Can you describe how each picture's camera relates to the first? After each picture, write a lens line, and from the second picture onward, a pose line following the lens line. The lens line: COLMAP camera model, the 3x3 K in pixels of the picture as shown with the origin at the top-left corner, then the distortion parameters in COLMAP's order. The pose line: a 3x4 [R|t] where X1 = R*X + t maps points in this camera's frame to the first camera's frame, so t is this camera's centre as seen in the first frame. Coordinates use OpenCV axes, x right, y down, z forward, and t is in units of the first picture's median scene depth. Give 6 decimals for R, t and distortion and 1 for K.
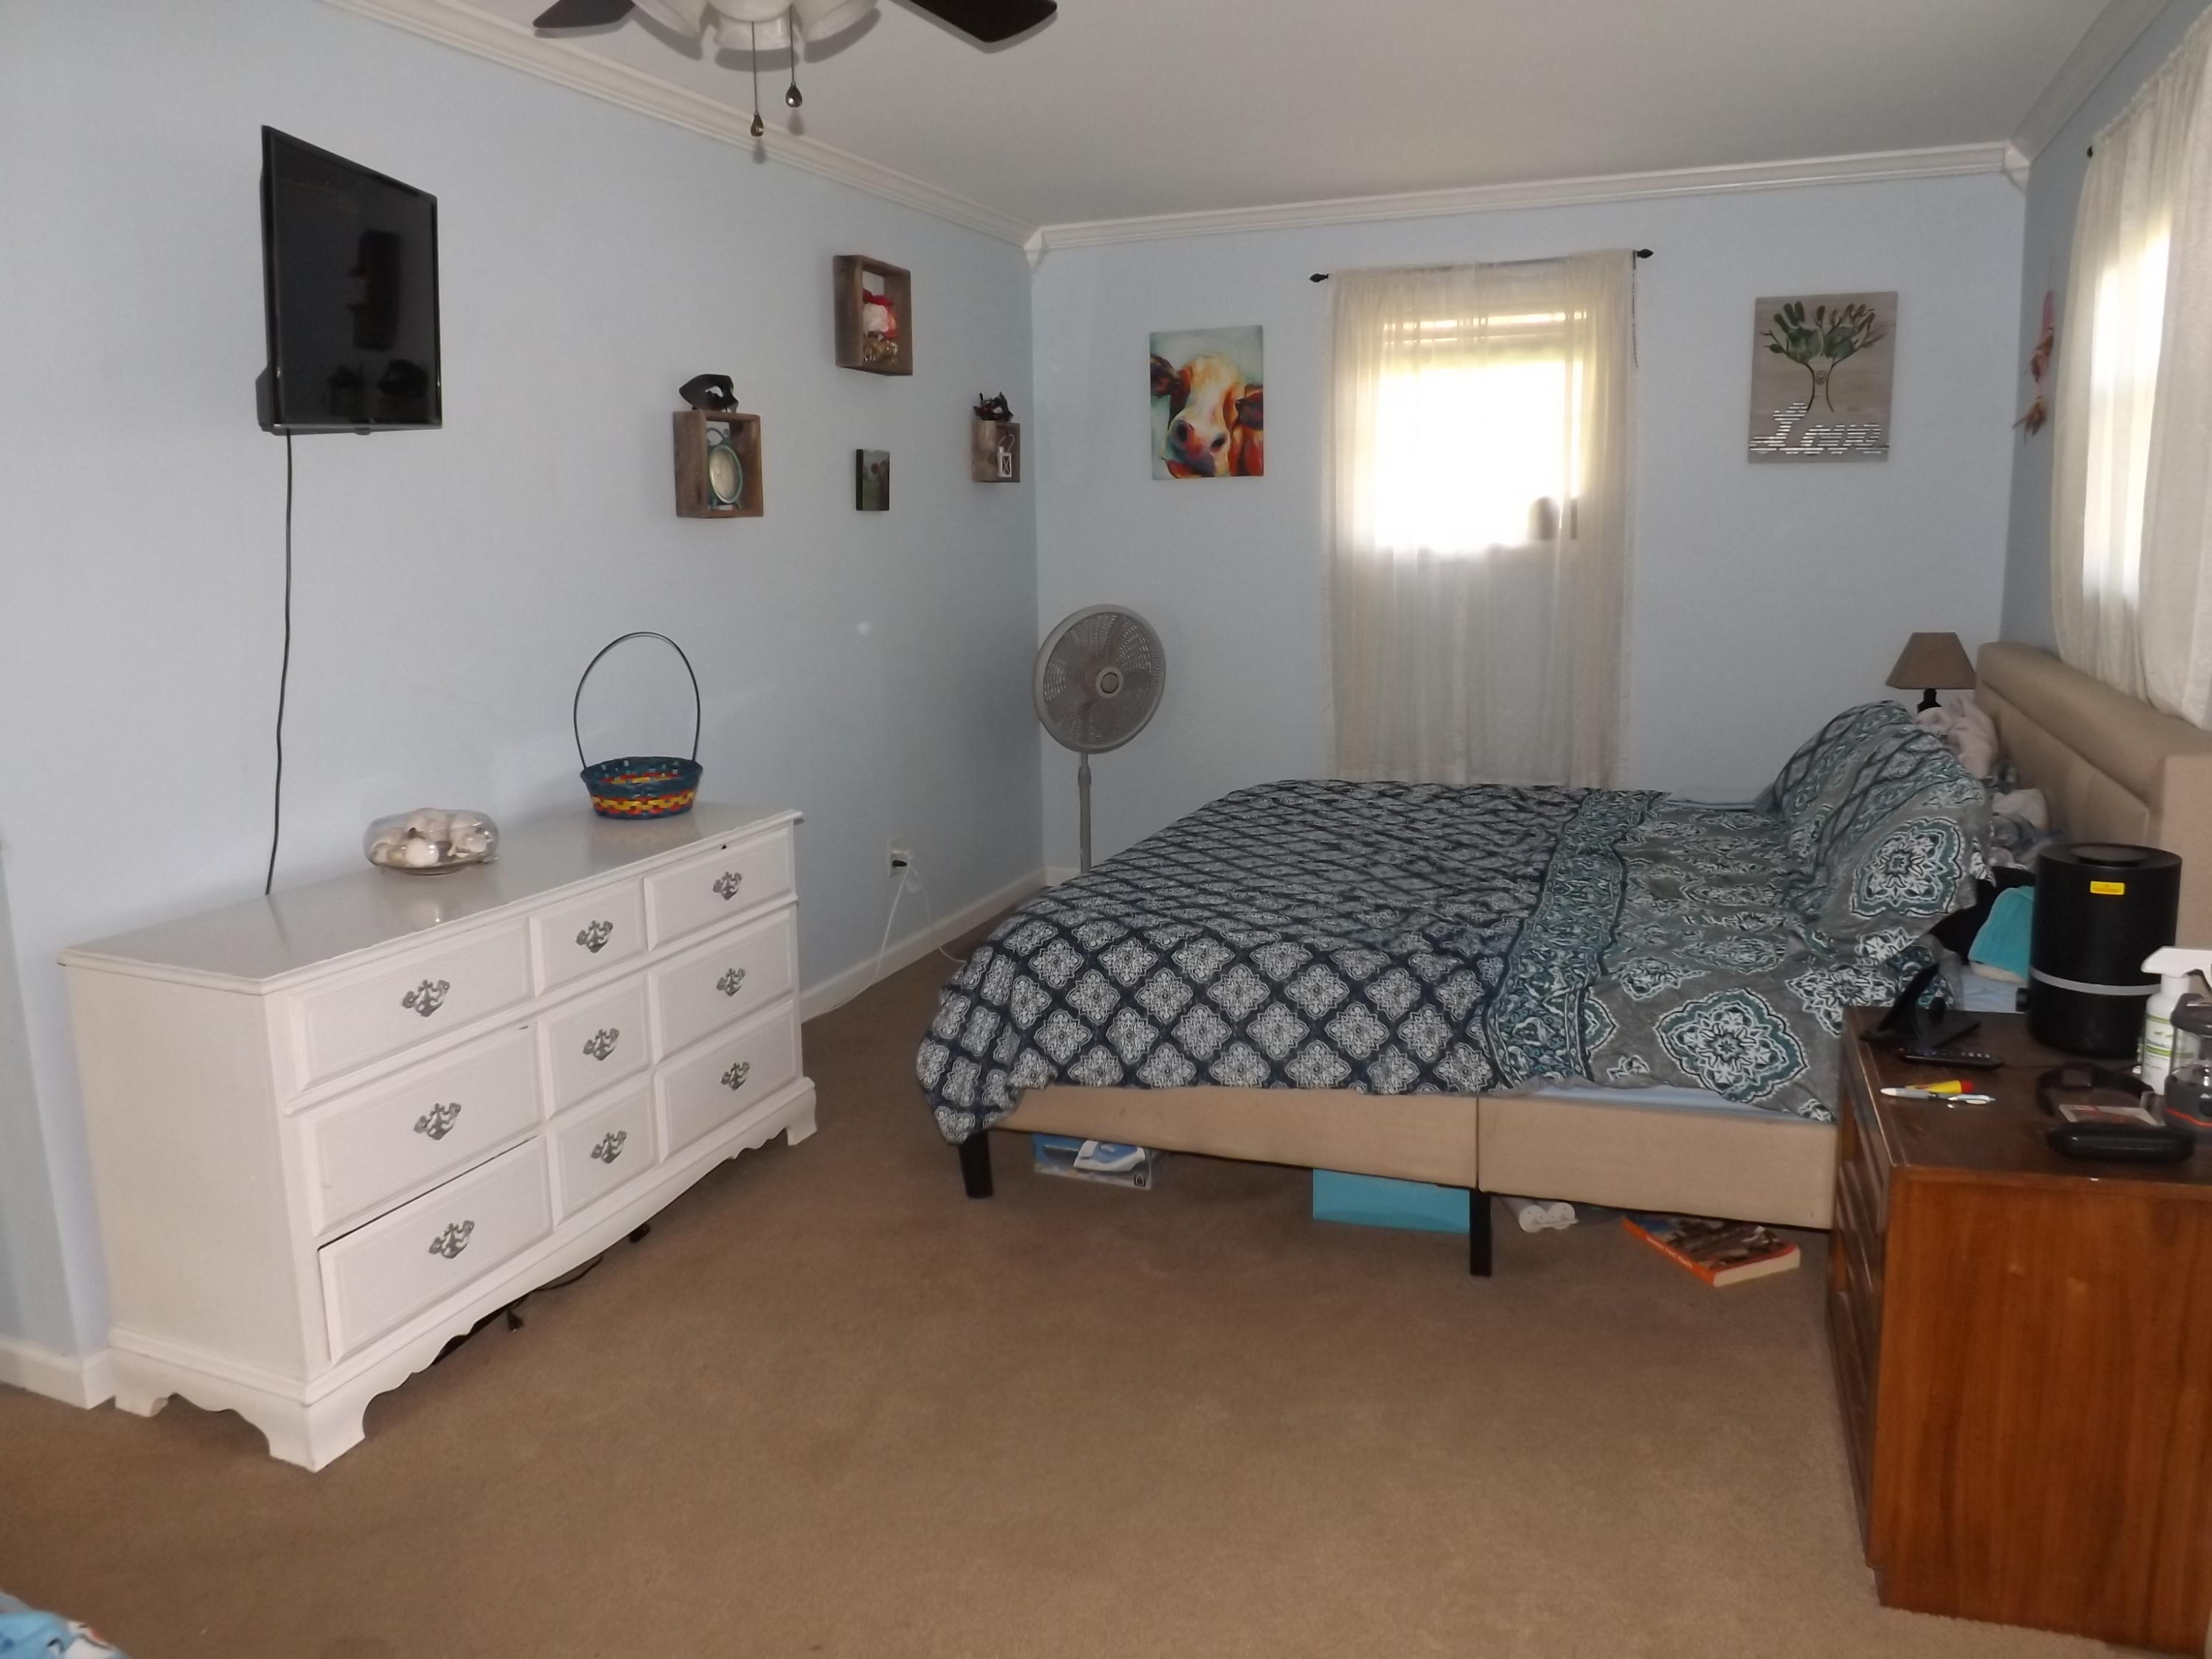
lens RADIAL K [[1583.2, 0, 1105.0], [0, 1583.2, 822.2], [0, 0, 1]] dist [-0.061293, 0.005159]
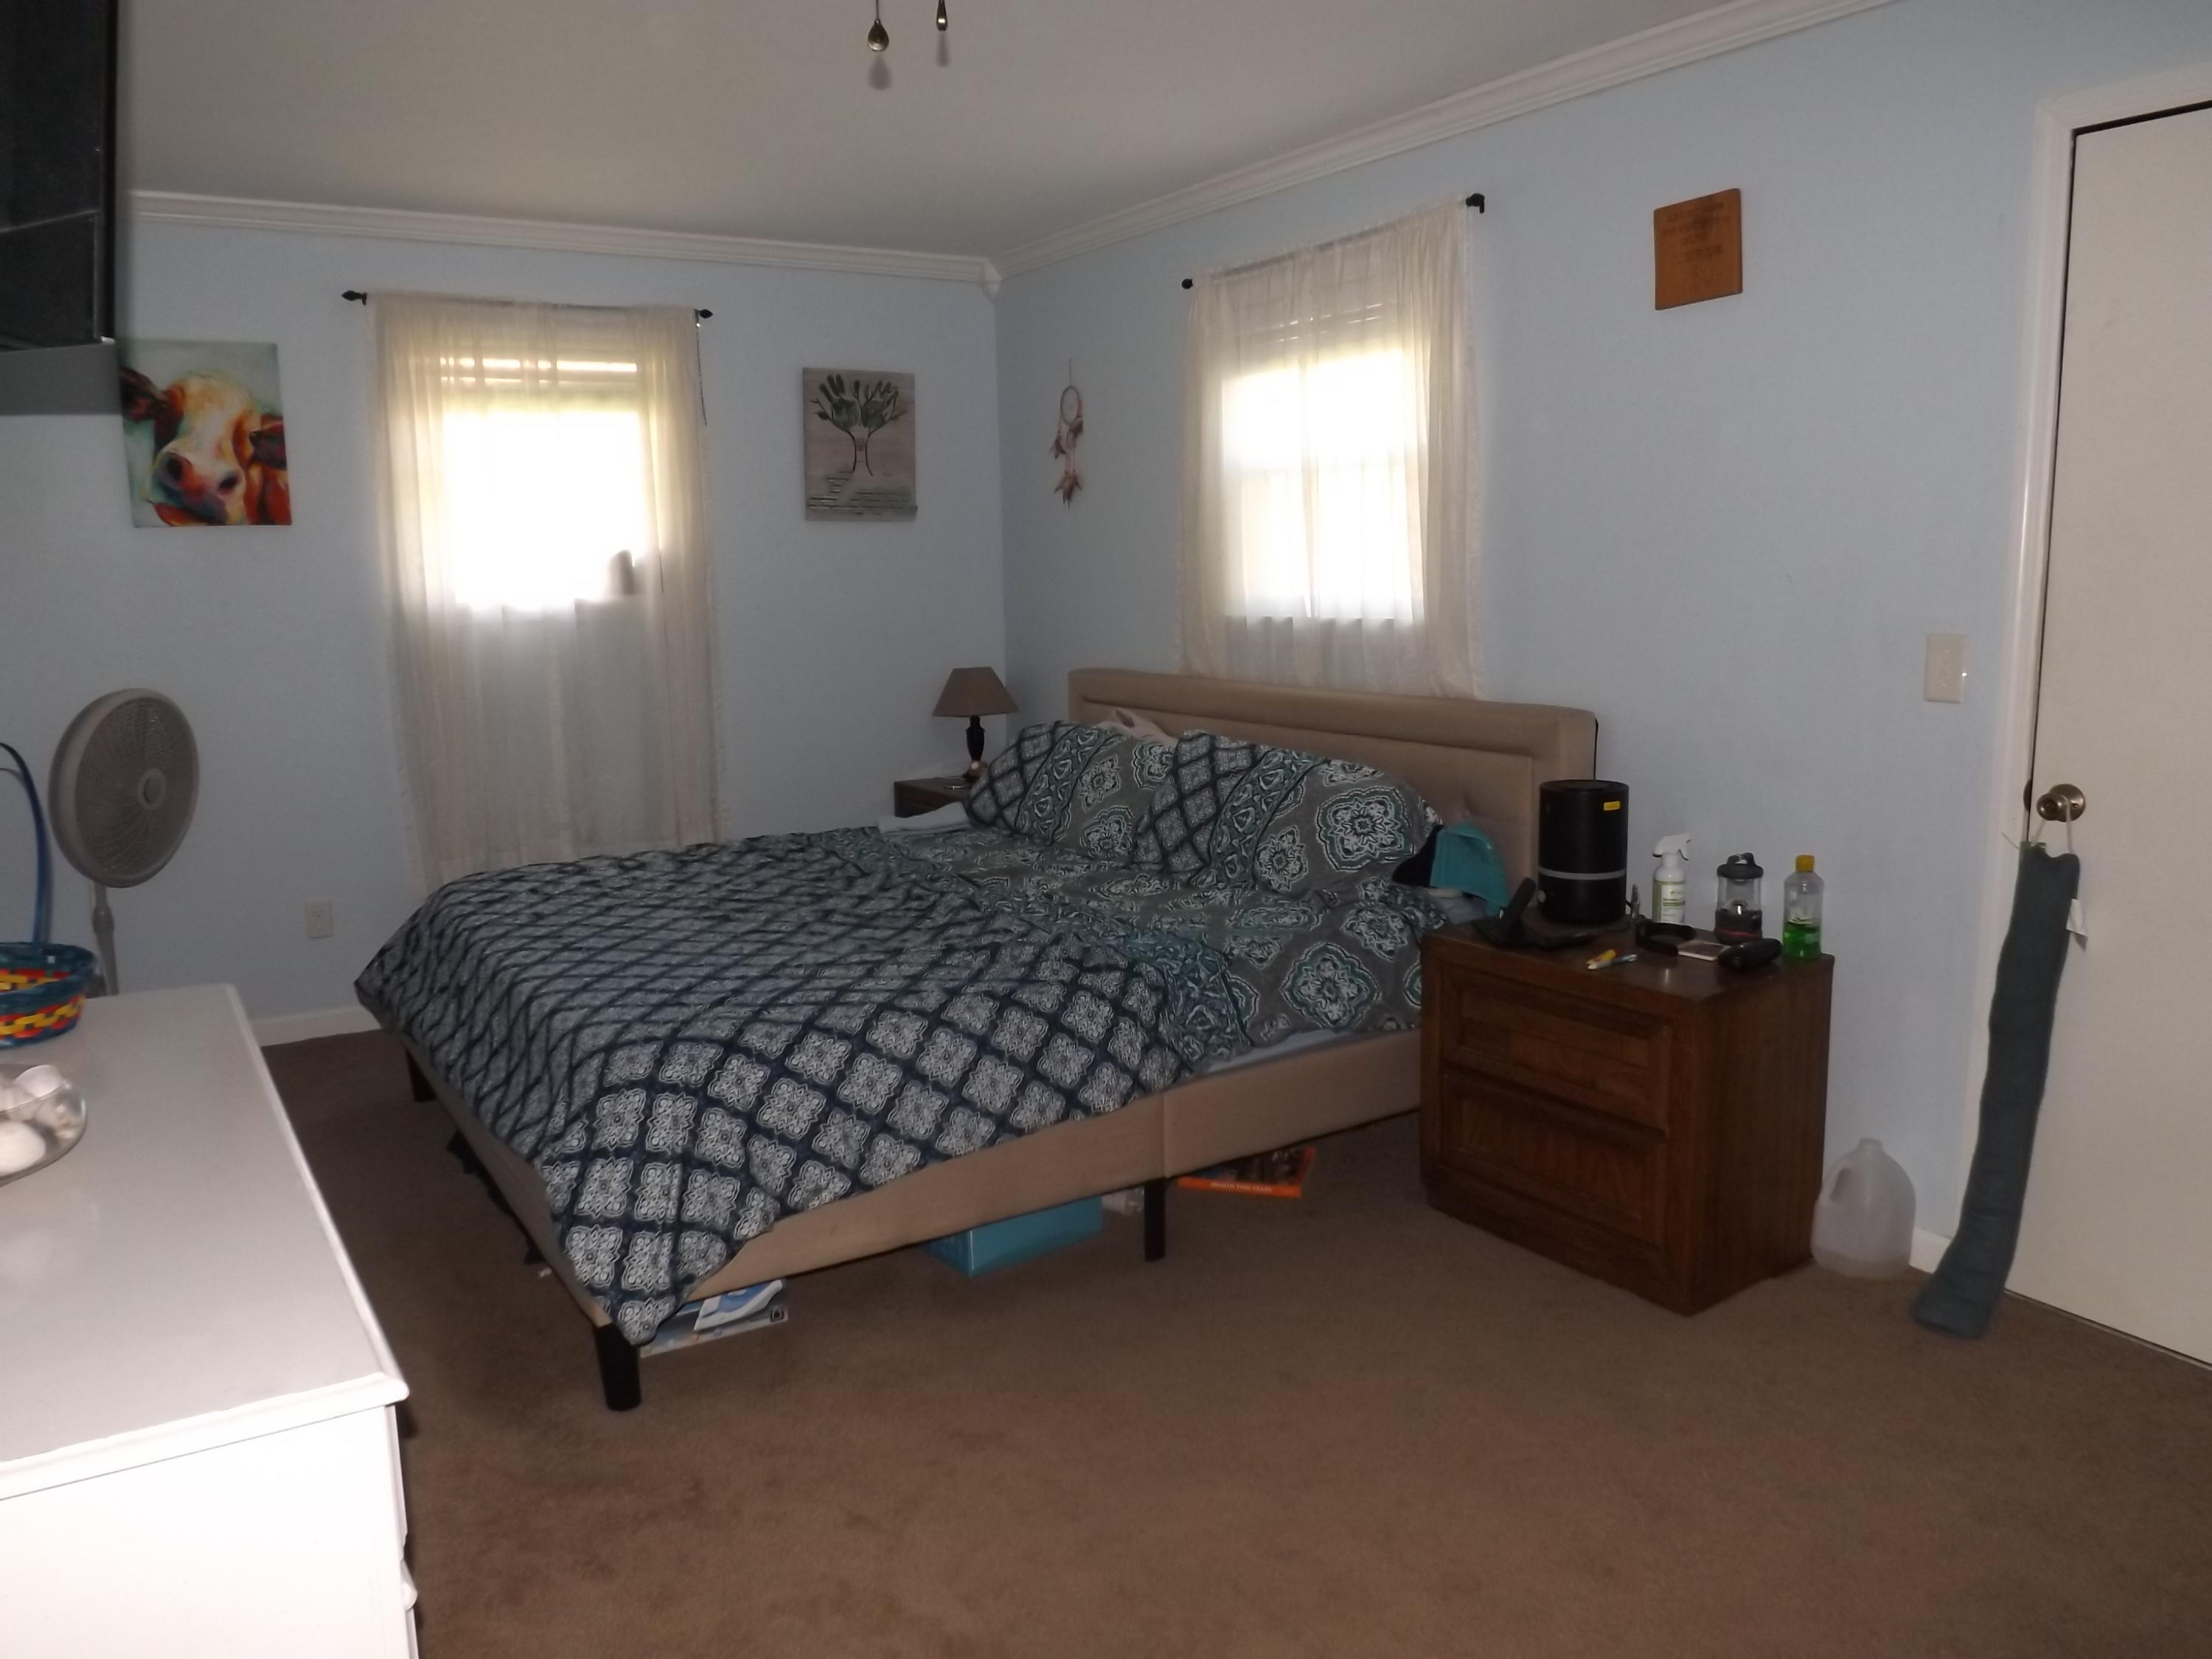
lens RADIAL K [[1583.2, 0, 1109.8], [0, 1583.2, 832.6], [0, 0, 1]] dist [-0.061293, 0.005159]
pose [[0.584126, -0.124376, 0.802077, -0.360556], [0.155151, 0.987078, 0.040072, -0.028543], [-0.796696, 0.101036, 0.595875, 0.208125]]
